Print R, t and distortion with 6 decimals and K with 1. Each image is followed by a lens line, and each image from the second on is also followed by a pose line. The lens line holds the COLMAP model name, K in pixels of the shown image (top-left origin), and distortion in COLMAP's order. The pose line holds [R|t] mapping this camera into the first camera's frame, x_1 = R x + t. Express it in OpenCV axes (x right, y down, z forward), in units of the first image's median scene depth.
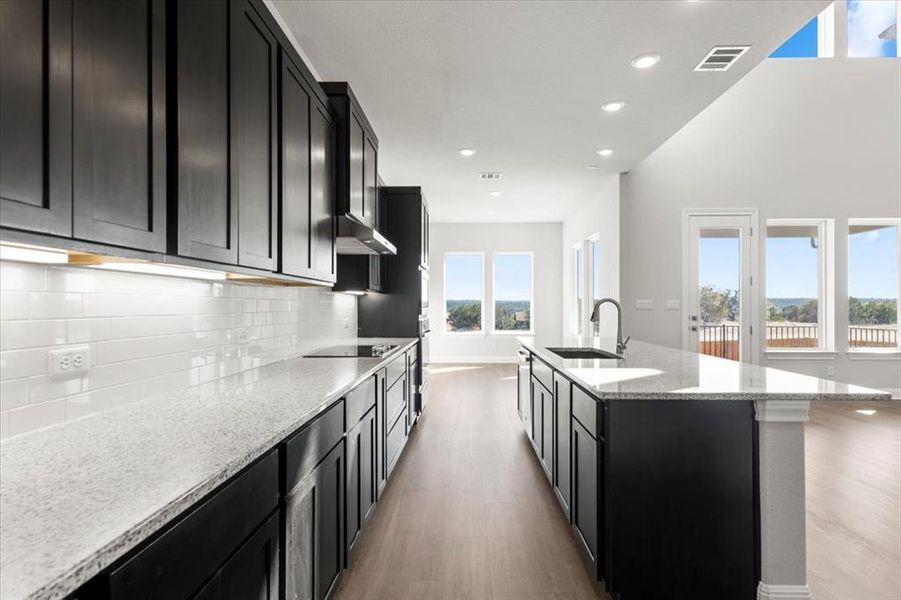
lens RADIAL K [[424.5, 0, 454.7], [0, 424.5, 305.9], [0, 0, 1]] dist [0.003072, 0.000380]
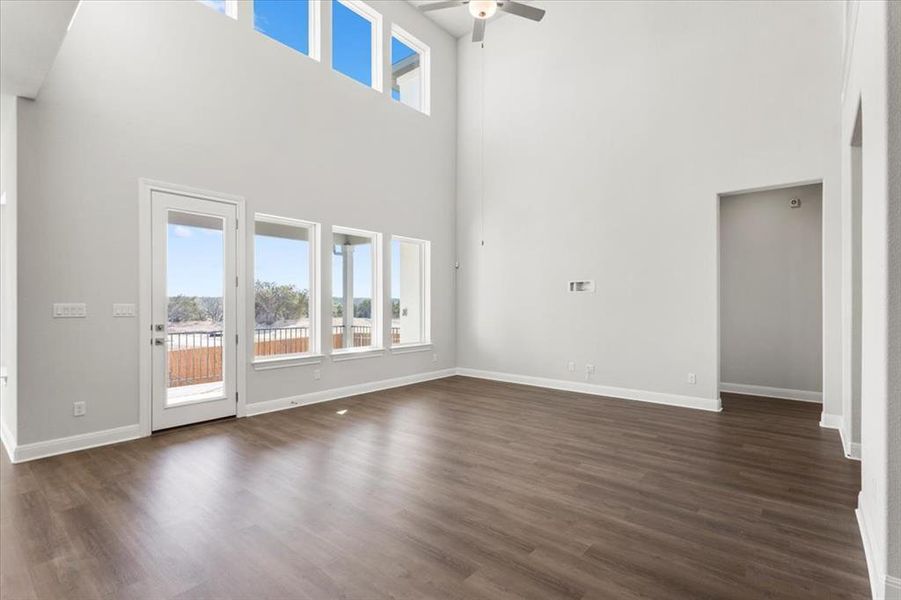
lens RADIAL K [[424.5, 0, 454.7], [0, 424.5, 305.9], [0, 0, 1]] dist [0.003072, 0.000380]
pose [[0.626188, -0.001112, 0.779671, 0.301231], [-0.003235, 0.999987, 0.004024, -0.014280], [-0.779665, -0.005042, 0.626176, 0.119128]]
